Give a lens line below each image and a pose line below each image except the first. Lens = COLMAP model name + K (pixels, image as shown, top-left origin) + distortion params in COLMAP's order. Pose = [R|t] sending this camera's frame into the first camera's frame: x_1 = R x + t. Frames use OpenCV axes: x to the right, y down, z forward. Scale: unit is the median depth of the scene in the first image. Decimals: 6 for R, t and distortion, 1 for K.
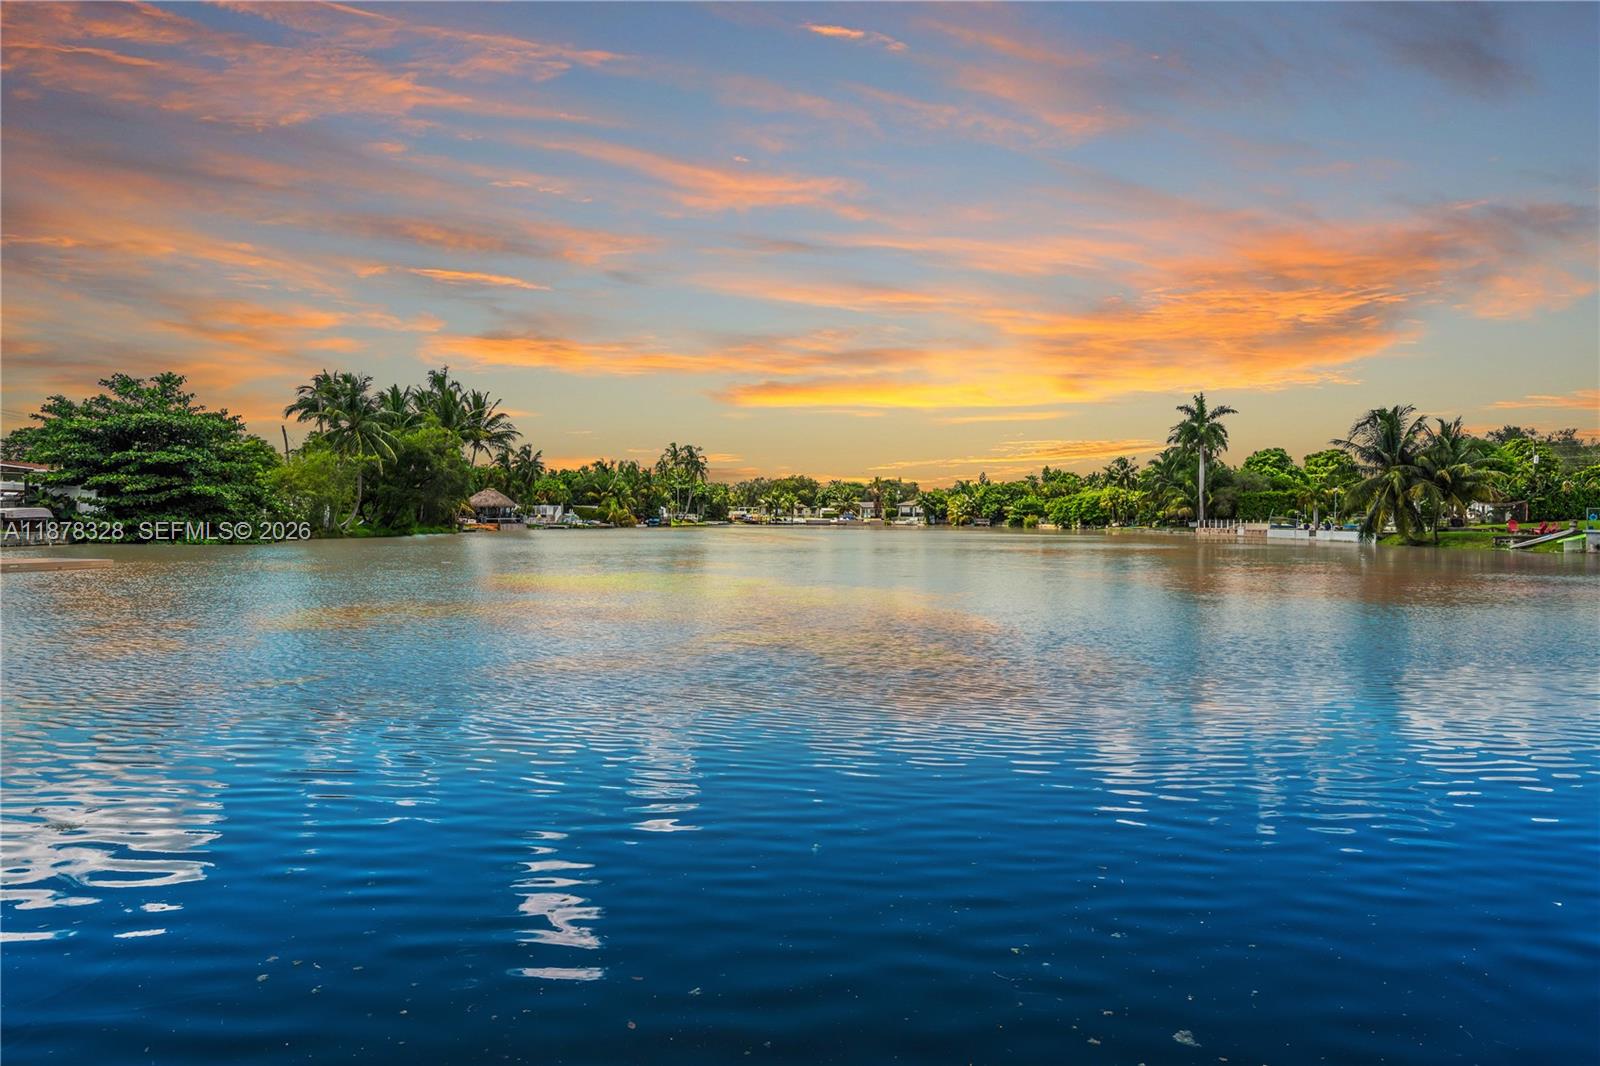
lens RADIAL K [[1081.2, 0, 814.4], [0, 1081.2, 523.3], [0, 0, 1]] dist [0.010178, -0.000631]
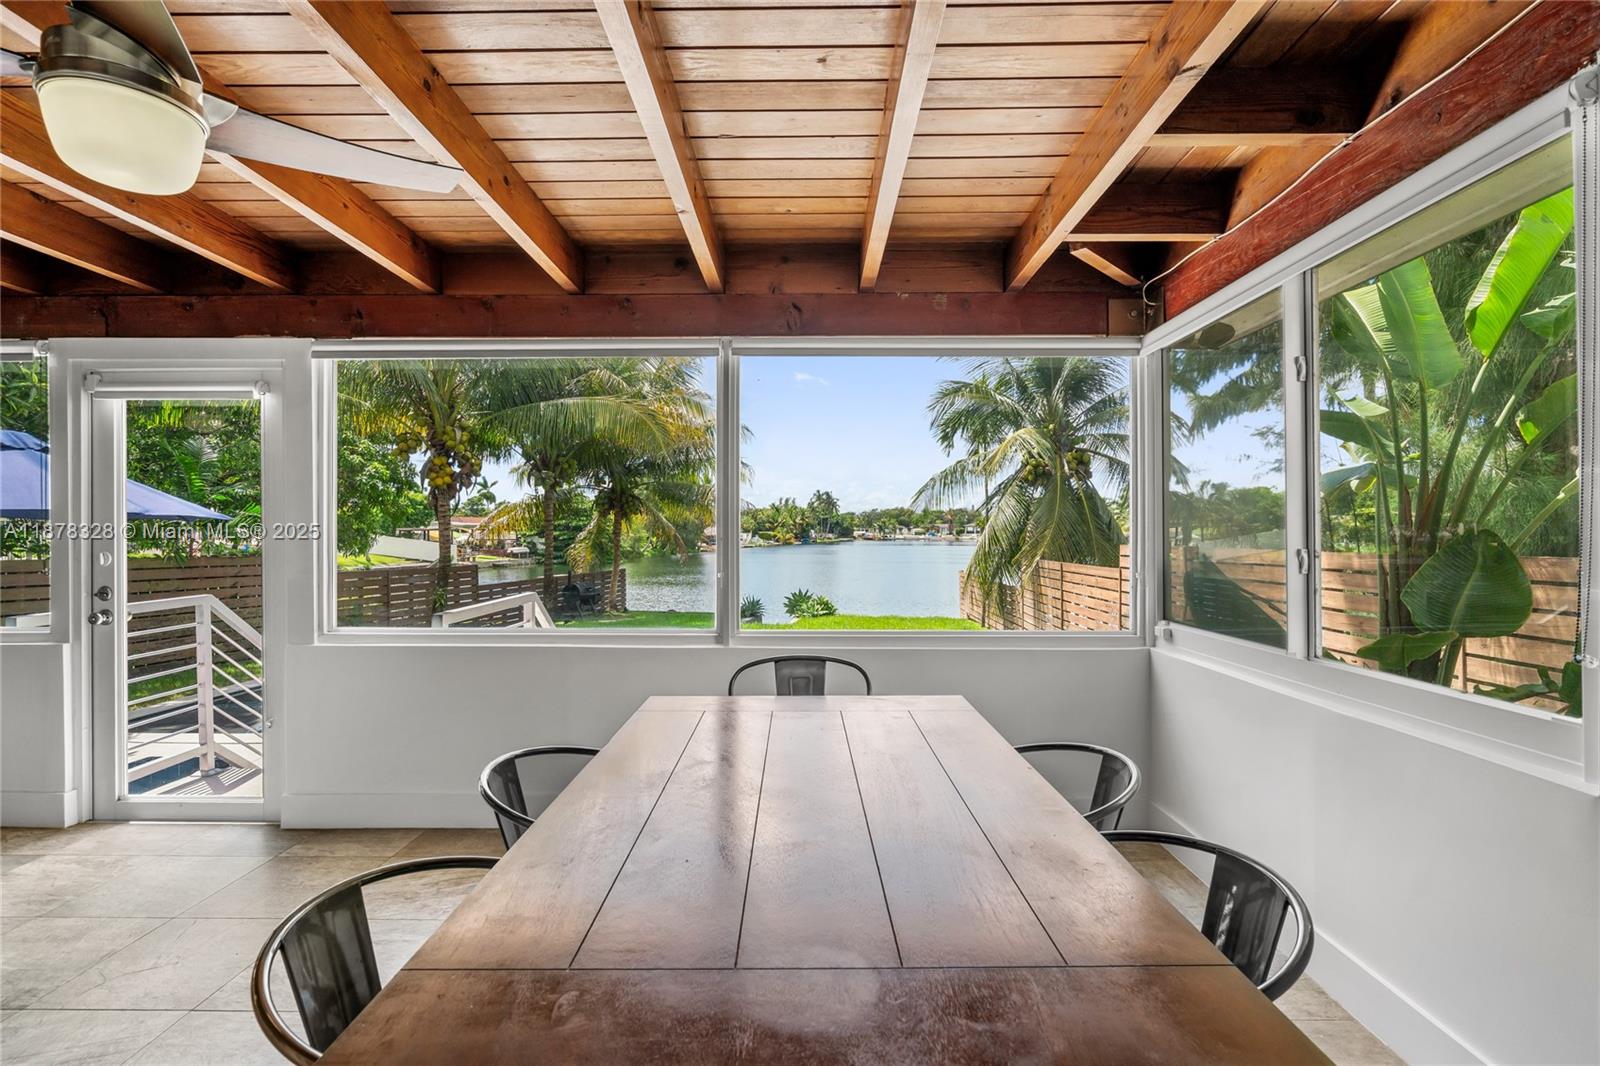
lens RADIAL K [[724.4, 0, 813.9], [0, 724.4, 522.4], [0, 0, 1]] dist [-0.006311, 0.002688]
pose [[0.990095, -0.012681, -0.139823, 0.031598], [0.010127, 0.999769, -0.018964, -0.013121], [0.140031, 0.017360, 0.989995, -0.160175]]
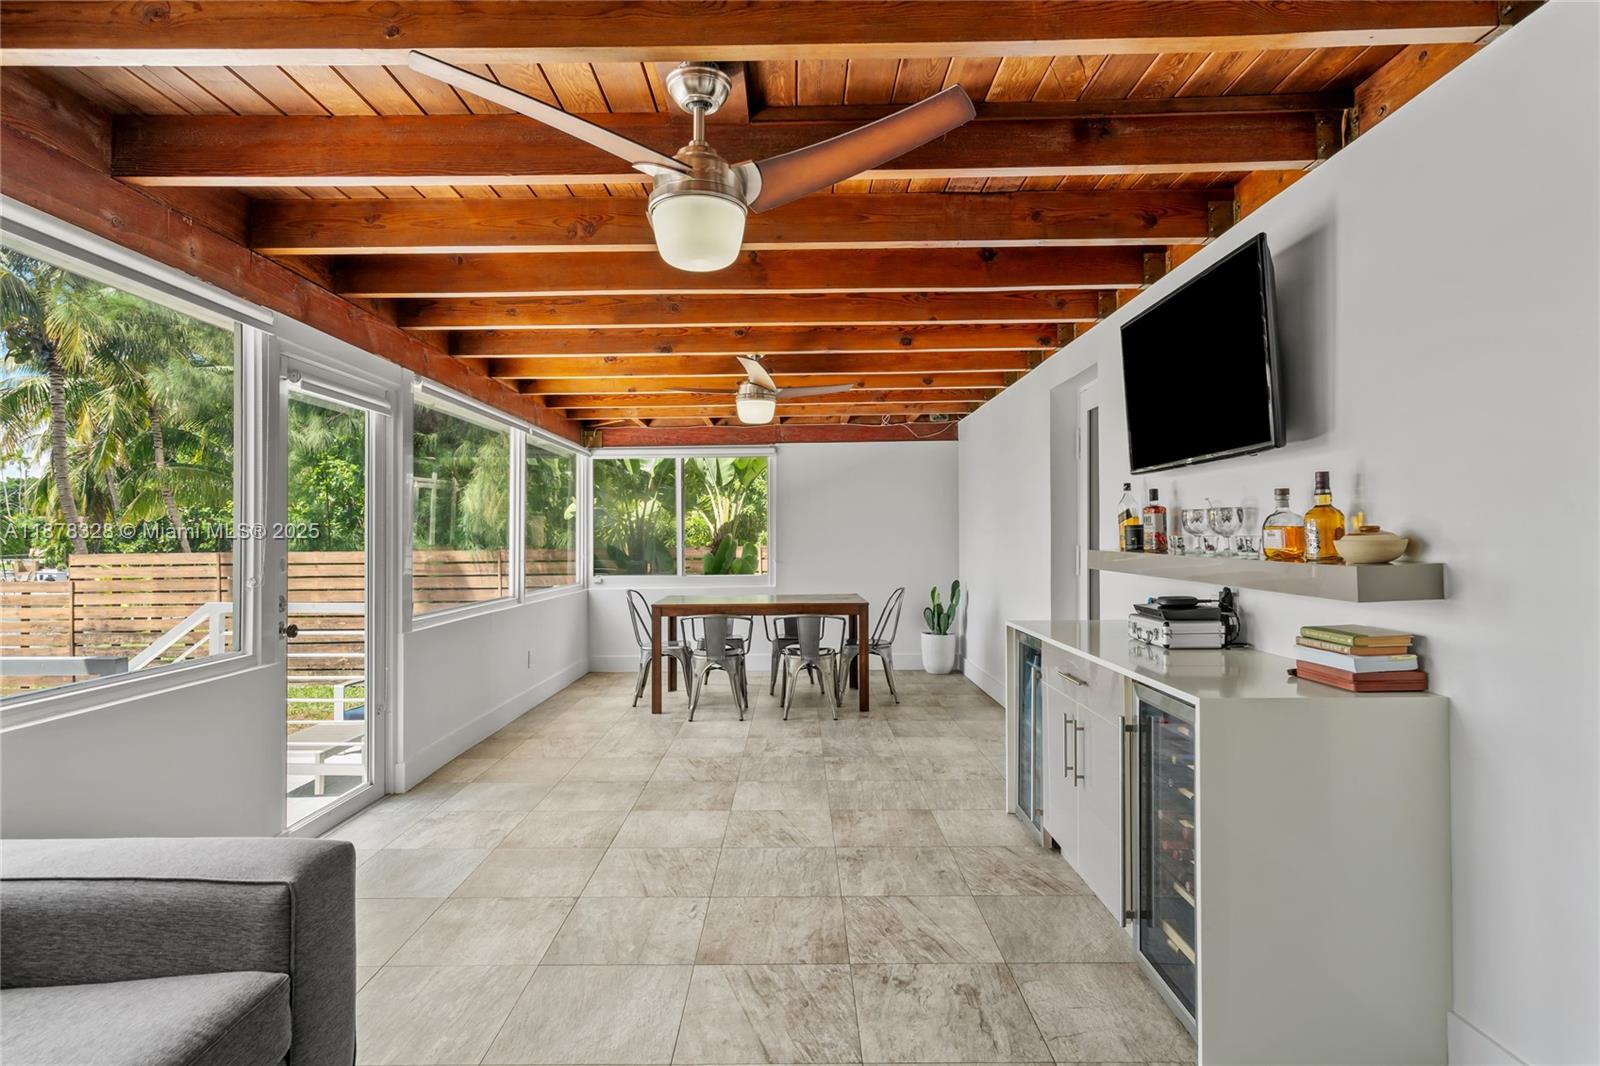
lens RADIAL K [[821.2, 0, 789.3], [0, 821.2, 539.0], [0, 0, 1]] dist [-0.003097, 0.006277]
pose [[0.144900, -0.014727, 0.989337, -0.016588], [0.010234, 0.999858, 0.013384, -0.013735], [-0.989393, 0.008185, 0.145030, -0.157740]]
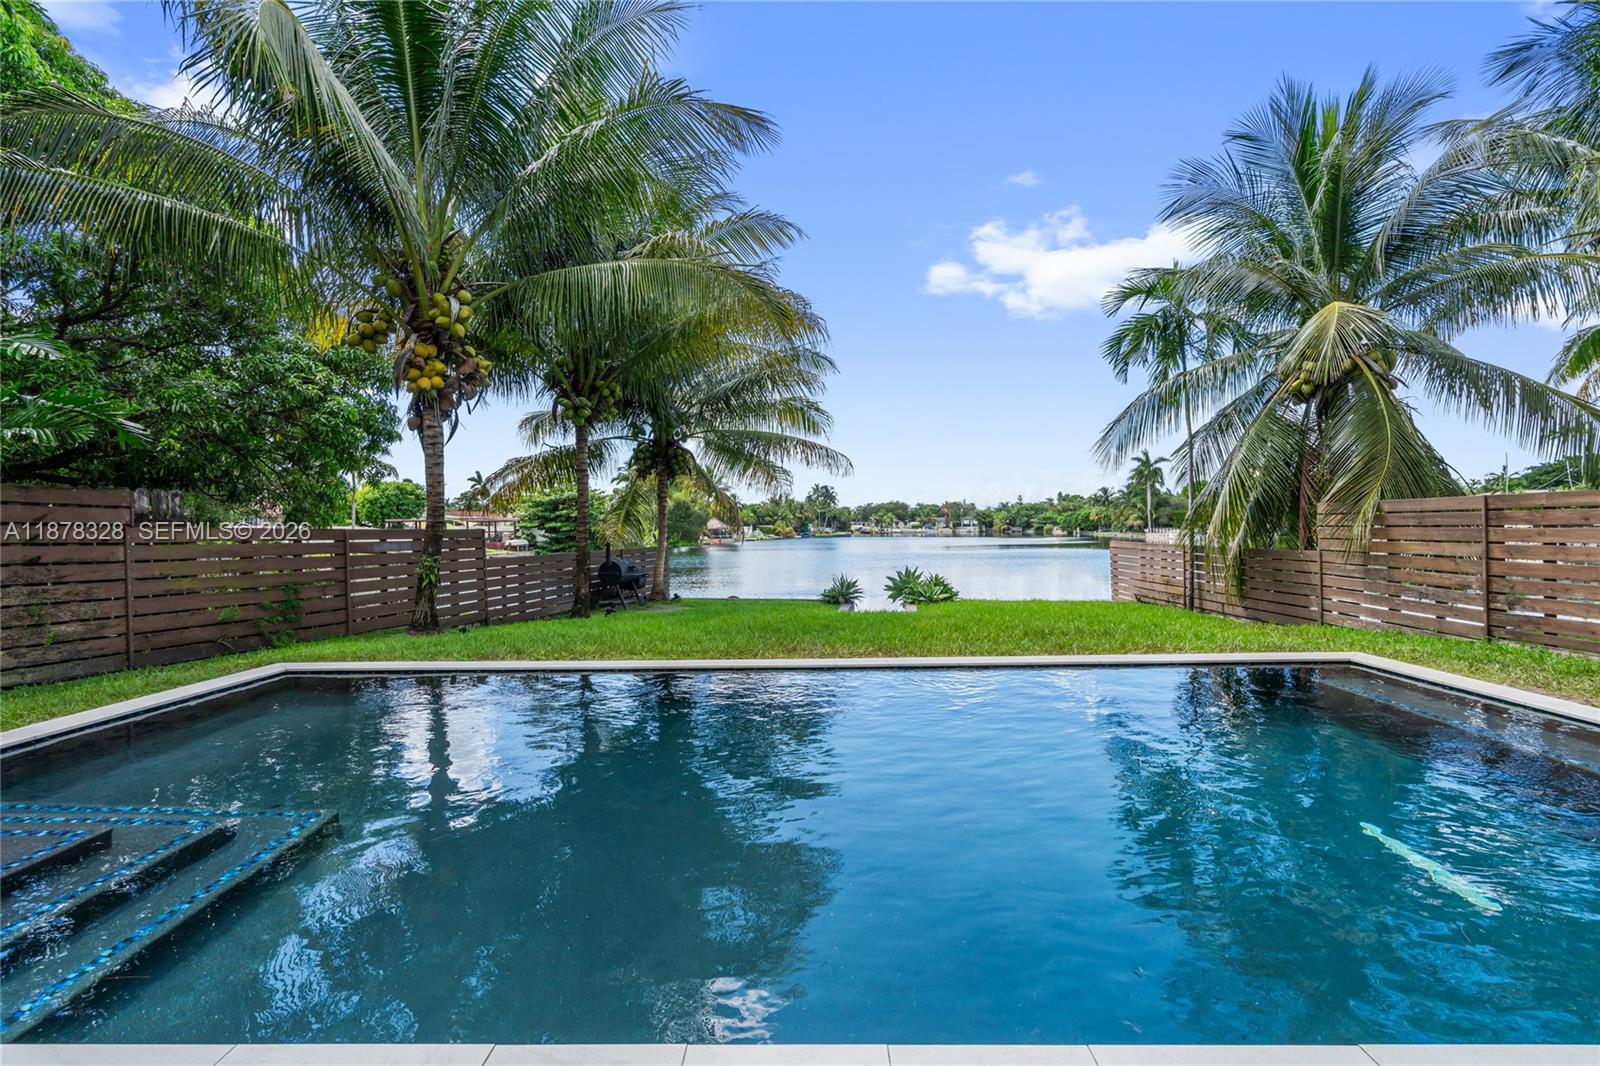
lens RADIAL K [[724.4, 0, 807.4], [0, 724.4, 521.6], [0, 0, 1]] dist [-0.006311, 0.002688]
pose [[0.990306, -0.022199, -0.137116, 0.005348], [0.020431, 0.999689, -0.014291, -0.007554], [0.137390, 0.011351, 0.990452, -0.122809]]
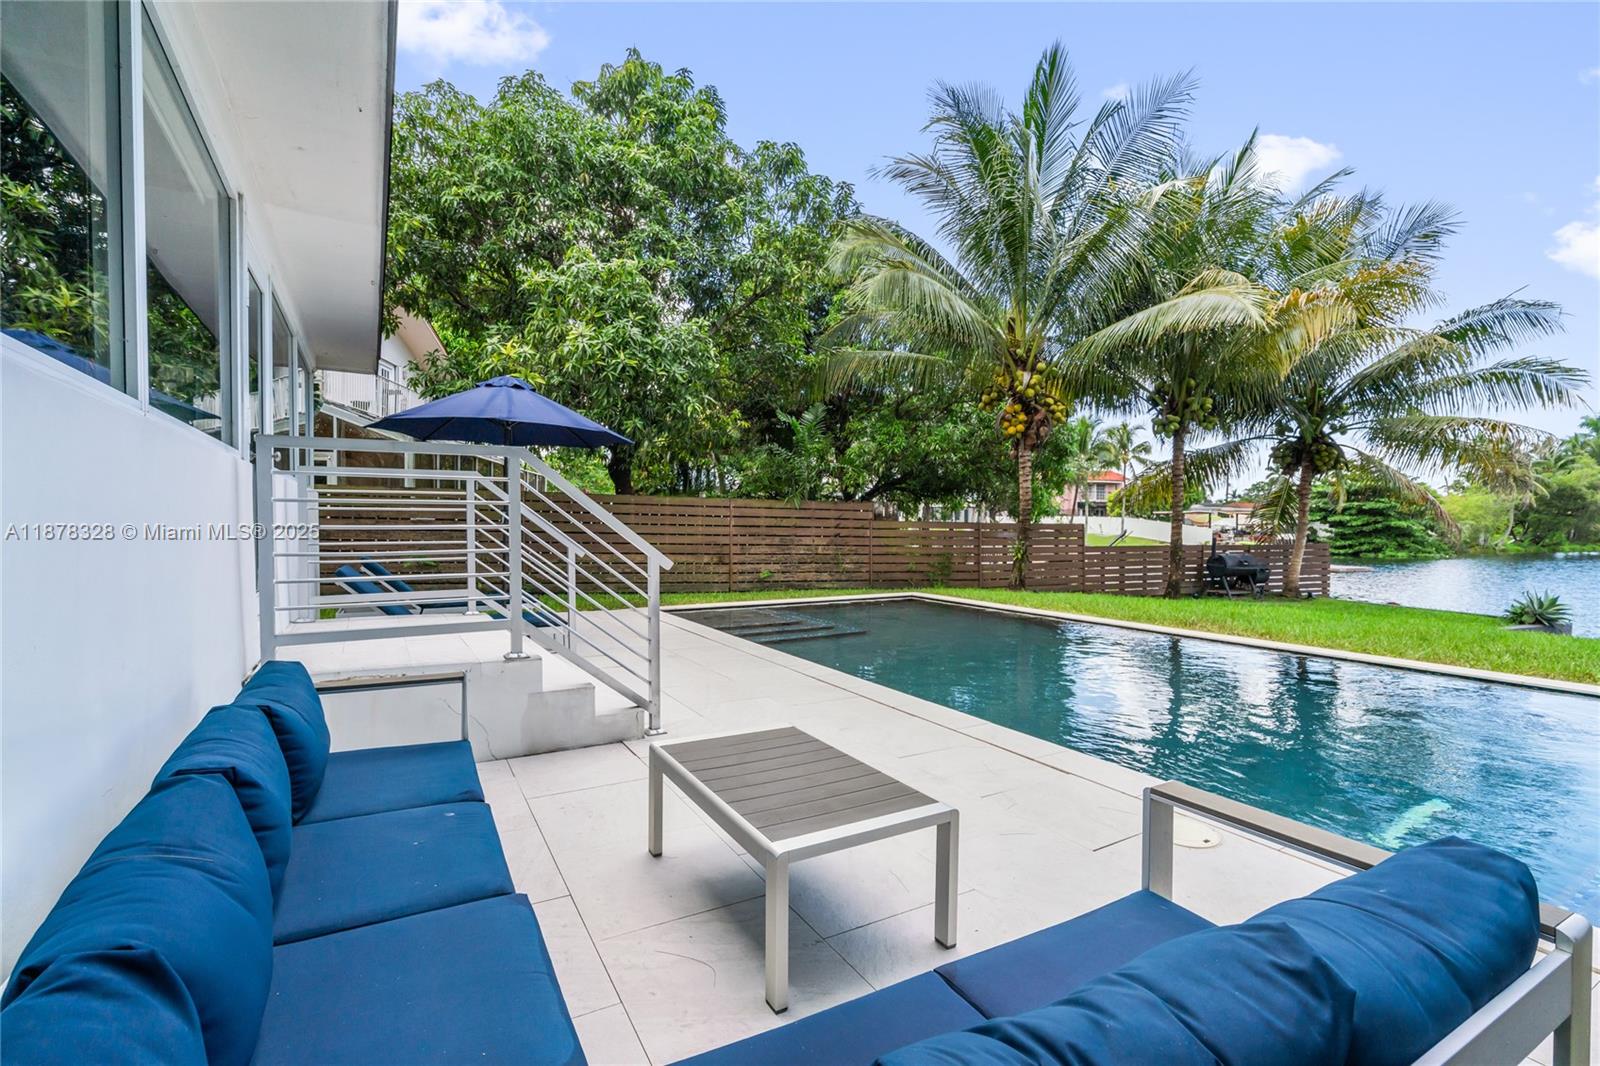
lens RADIAL K [[724.4, 0, 797.1], [0, 724.4, 534.4], [0, 0, 1]] dist [-0.006311, 0.002688]
pose [[0.393305, 0.010177, -0.919352, 0.044530], [-0.006673, 0.999944, 0.008214, -0.007631], [0.919384, 0.002904, 0.393350, -0.131025]]
